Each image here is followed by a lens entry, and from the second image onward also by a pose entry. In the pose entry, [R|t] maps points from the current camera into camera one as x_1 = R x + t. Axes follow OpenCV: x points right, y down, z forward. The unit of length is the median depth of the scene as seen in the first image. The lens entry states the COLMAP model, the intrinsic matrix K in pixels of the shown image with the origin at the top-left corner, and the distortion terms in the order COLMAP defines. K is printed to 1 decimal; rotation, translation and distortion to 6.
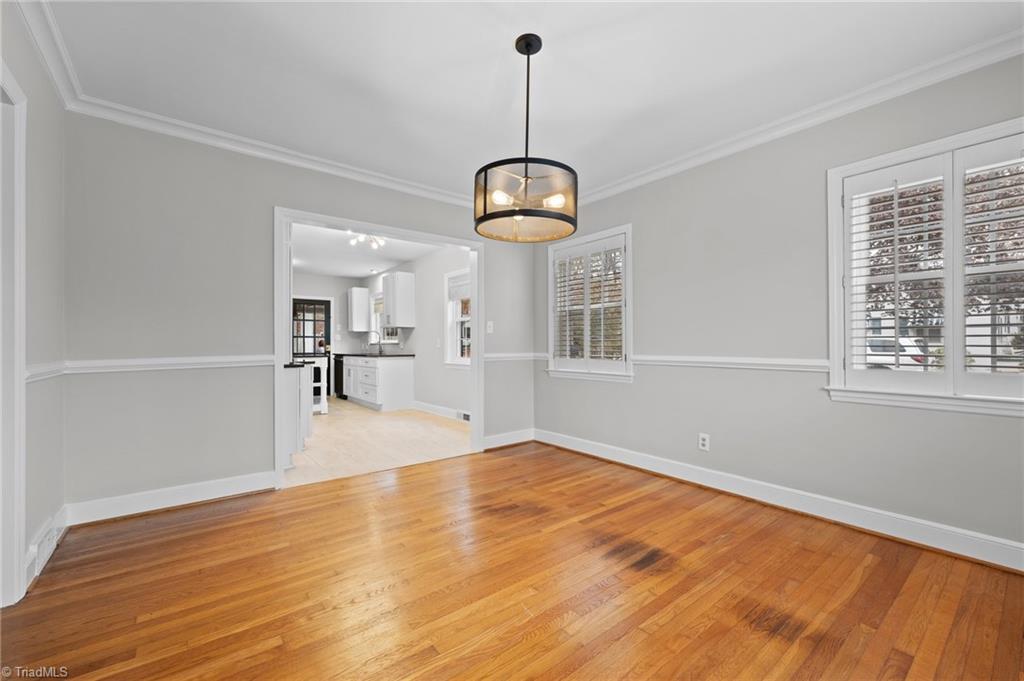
lens RADIAL K [[418.7, 0, 510.2], [0, 418.7, 340.7], [0, 0, 1]] dist [0.000884, 0.000393]
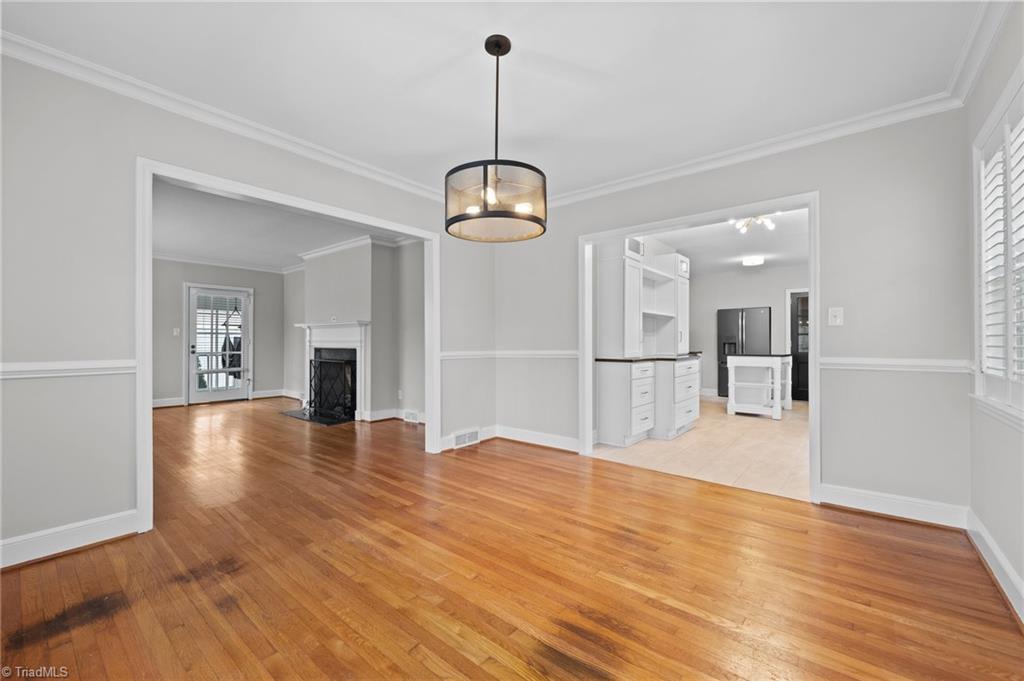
lens RADIAL K [[418.7, 0, 515.6], [0, 418.7, 340.6], [0, 0, 1]] dist [0.000884, 0.000393]
pose [[0.218369, -0.000132, -0.975866, 0.648372], [0.003366, 0.999994, 0.000618, 0.002251], [0.975860, -0.003419, 0.218369, 0.514943]]
